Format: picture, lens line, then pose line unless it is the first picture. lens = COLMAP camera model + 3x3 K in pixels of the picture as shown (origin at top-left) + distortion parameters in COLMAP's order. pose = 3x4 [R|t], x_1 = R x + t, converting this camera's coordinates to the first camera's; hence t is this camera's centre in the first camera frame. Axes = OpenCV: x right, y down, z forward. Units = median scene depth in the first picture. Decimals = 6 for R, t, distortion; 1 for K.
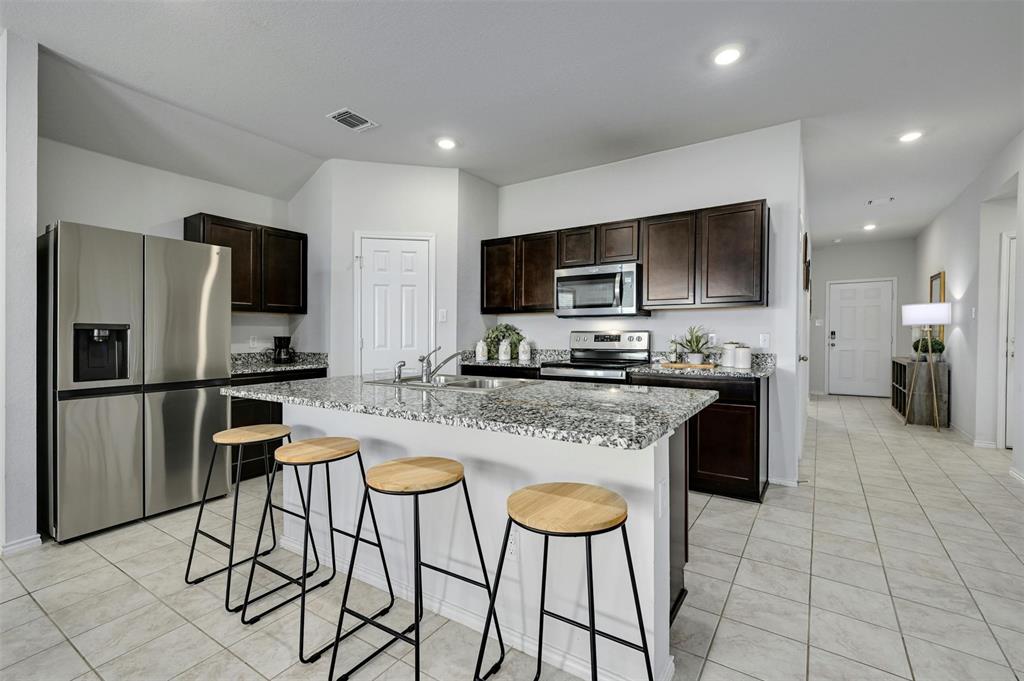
lens RADIAL K [[458.5, 0, 512.0], [0, 458.5, 340.5], [0, 0, 1]] dist [0.000610, 0.000236]
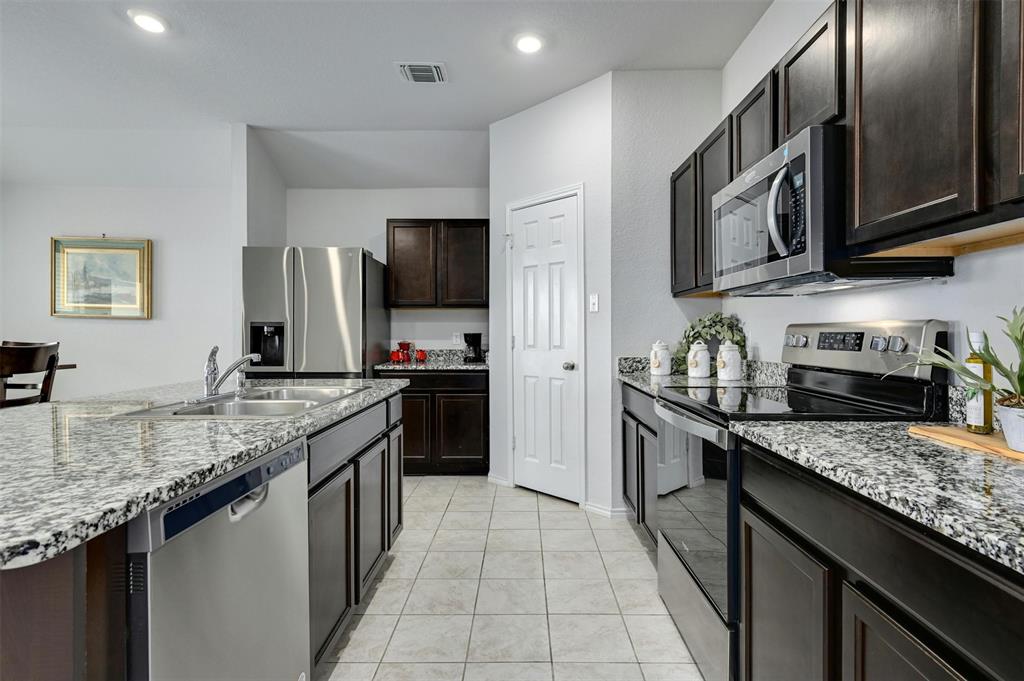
lens RADIAL K [[489.9, 0, 512.0], [0, 489.9, 340.5], [0, 0, 1]] dist [-0.040238, -0.000066]
pose [[0.535490, 0.015832, -0.844393, 0.397508], [-0.015392, 0.999841, 0.008986, -0.004825], [0.844402, 0.008185, 0.535648, 0.549101]]
